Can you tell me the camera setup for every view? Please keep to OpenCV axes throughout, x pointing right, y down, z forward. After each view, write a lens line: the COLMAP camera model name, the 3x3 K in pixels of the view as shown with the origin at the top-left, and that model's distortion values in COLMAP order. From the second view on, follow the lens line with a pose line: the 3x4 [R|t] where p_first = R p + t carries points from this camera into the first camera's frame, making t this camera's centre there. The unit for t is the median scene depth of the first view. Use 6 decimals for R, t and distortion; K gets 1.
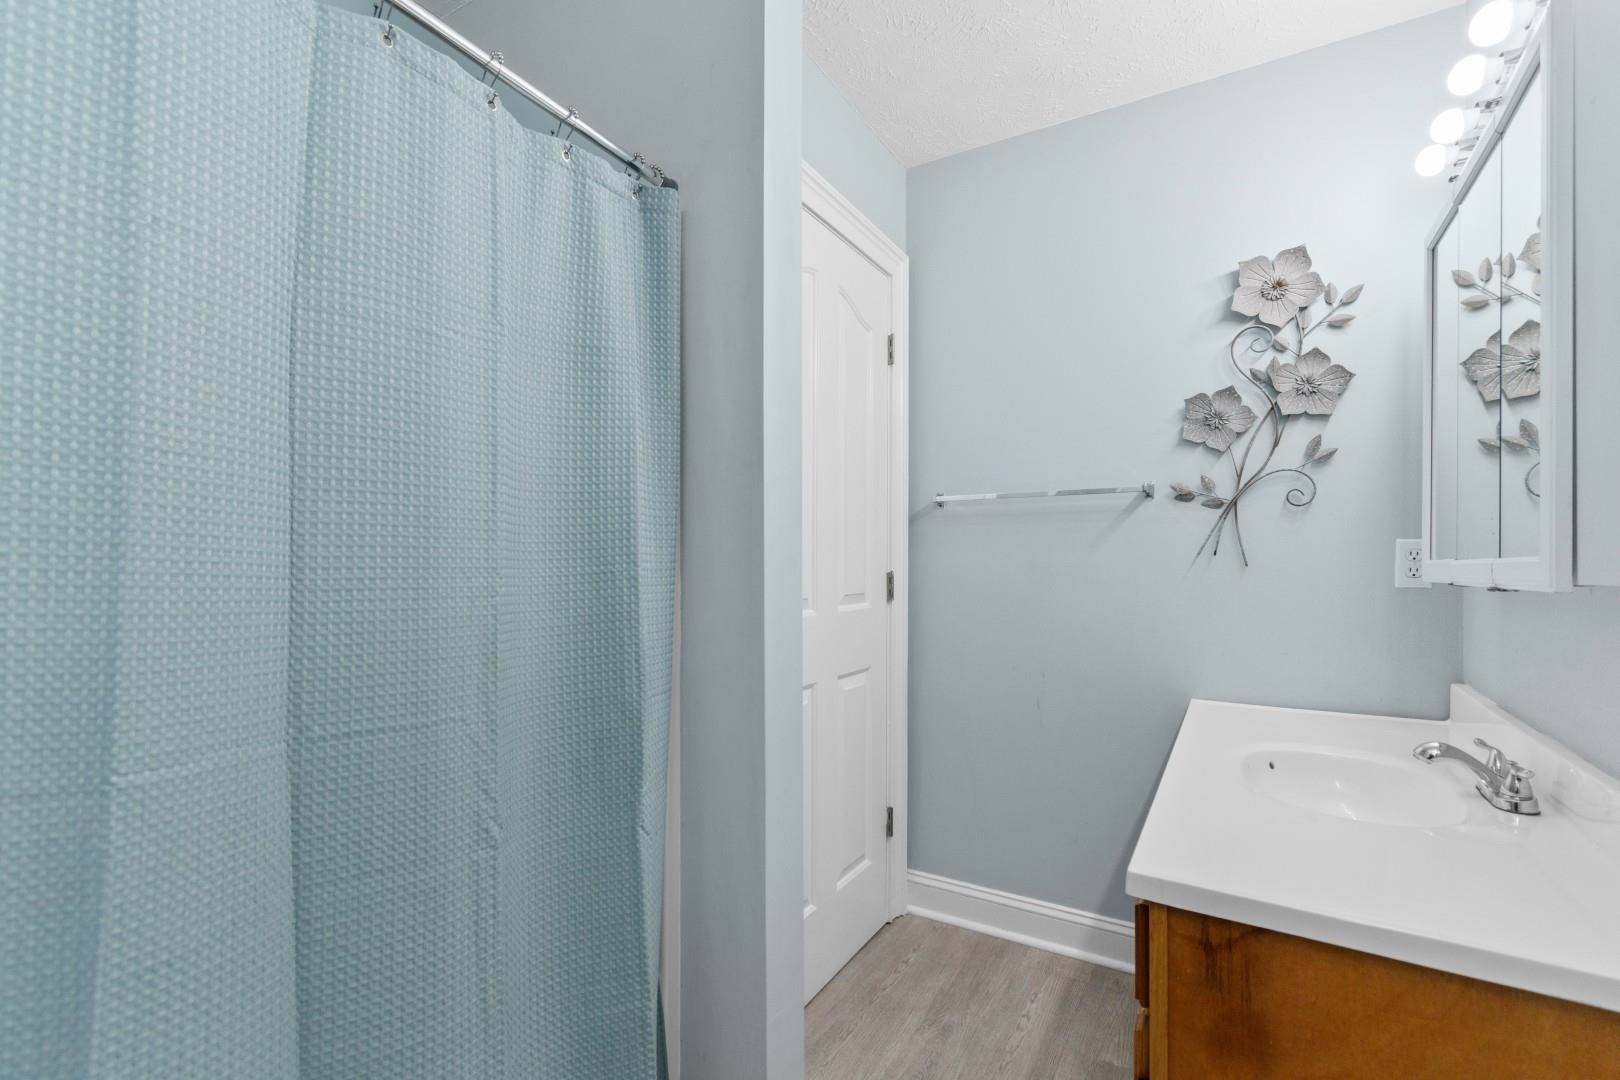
lens RADIAL K [[724.9, 0, 813.6], [0, 724.9, 555.6], [0, 0, 1]] dist [0.003503, -0.000263]
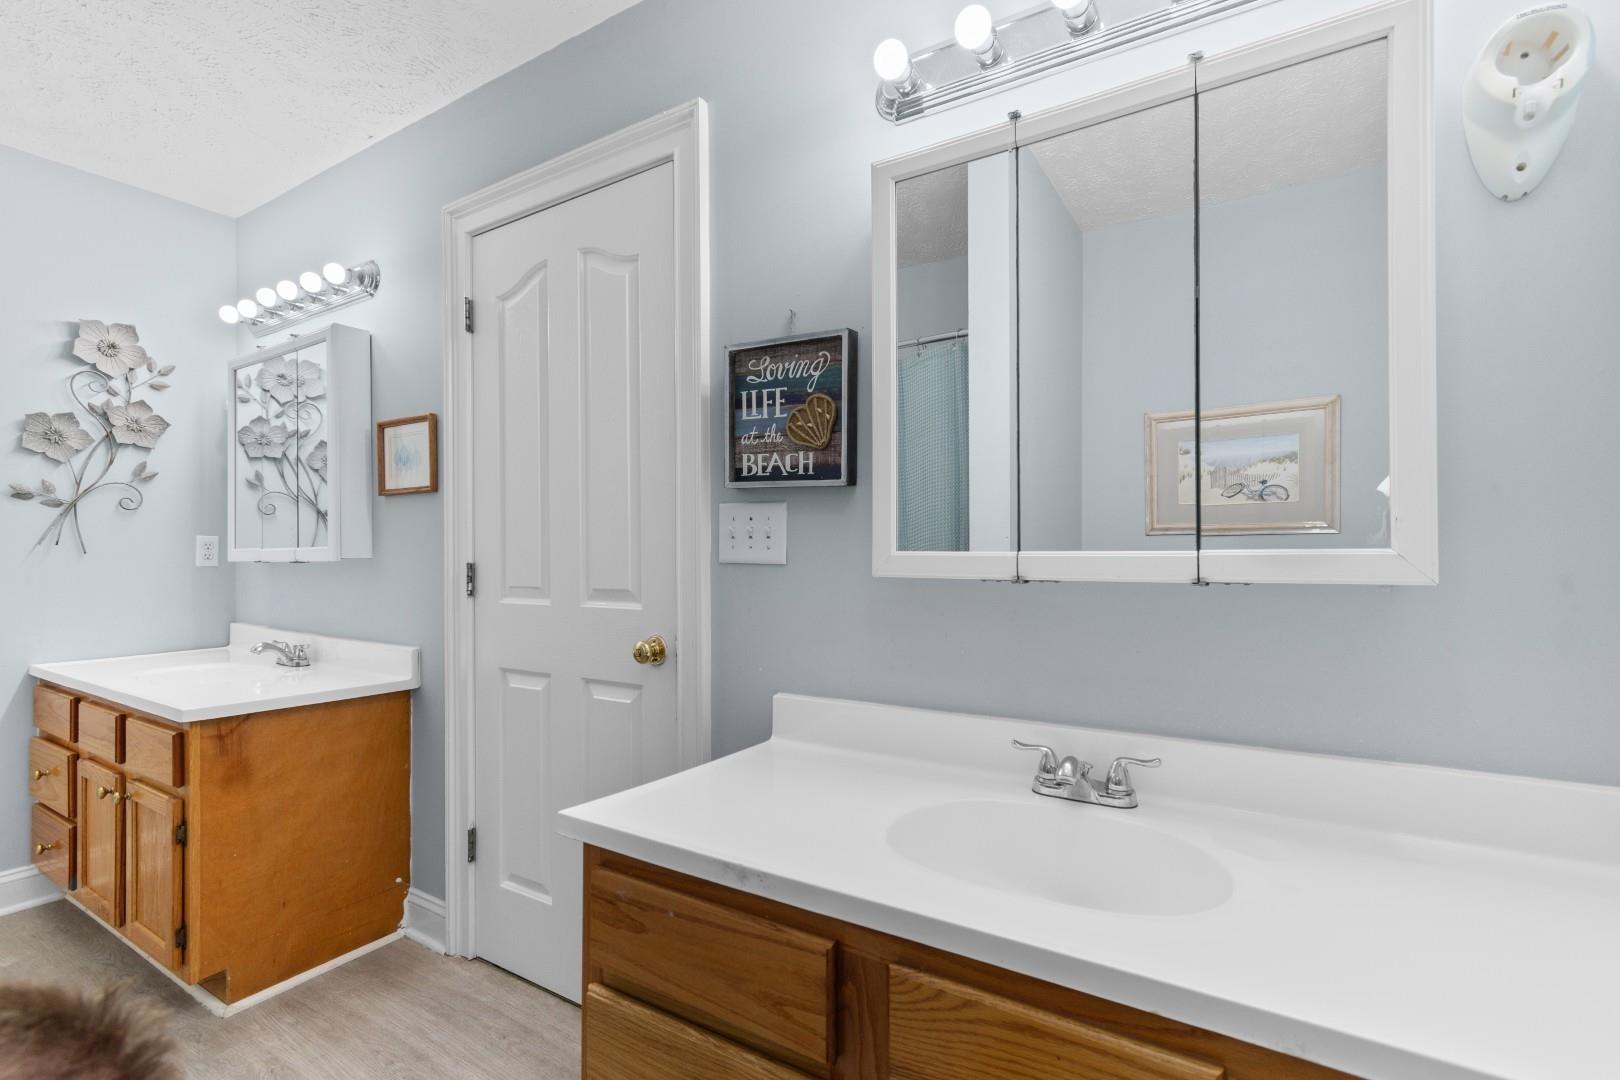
lens RADIAL K [[724.9, 0, 813.6], [0, 724.9, 555.6], [0, 0, 1]] dist [0.003503, -0.000263]
pose [[0.008848, -0.003319, 0.999955, -0.712612], [0.001867, 0.999993, 0.003303, 0.016795], [-0.999959, 0.001838, 0.008854, -0.323421]]
